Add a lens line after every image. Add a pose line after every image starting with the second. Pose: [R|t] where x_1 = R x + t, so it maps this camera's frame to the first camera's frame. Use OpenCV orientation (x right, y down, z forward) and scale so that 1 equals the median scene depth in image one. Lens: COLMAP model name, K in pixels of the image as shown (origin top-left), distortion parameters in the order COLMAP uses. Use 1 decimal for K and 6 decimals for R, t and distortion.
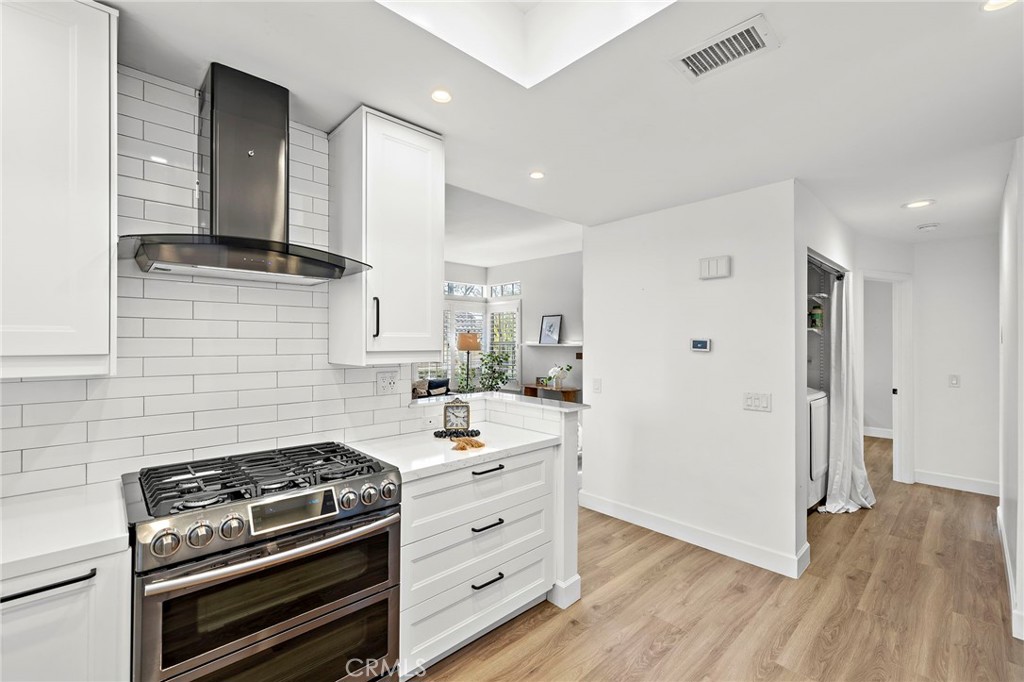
lens RADIAL K [[433.8, 0, 512.0], [0, 433.8, 341.0], [0, 0, 1]] dist [0.000498, -0.000002]
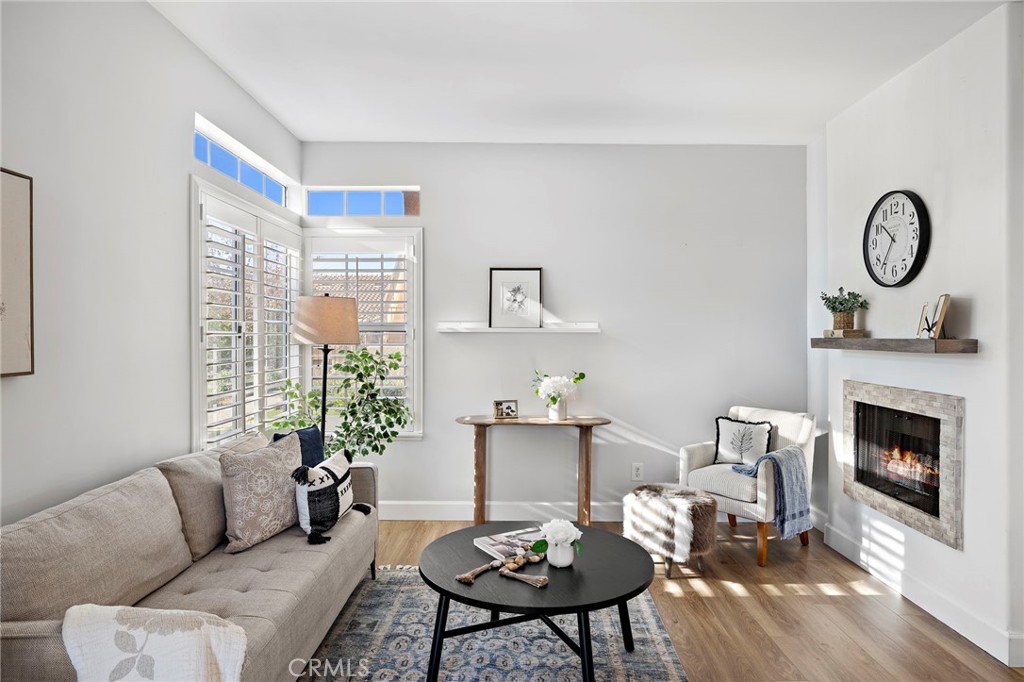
lens RADIAL K [[433.8, 0, 512.0], [0, 433.8, 341.0], [0, 0, 1]] dist [0.000498, -0.000002]
pose [[0.693498, -0.002720, 0.720454, -0.251241], [-0.003895, 0.999964, 0.007525, 0.017088], [-0.720448, -0.008024, 0.693462, 0.663681]]
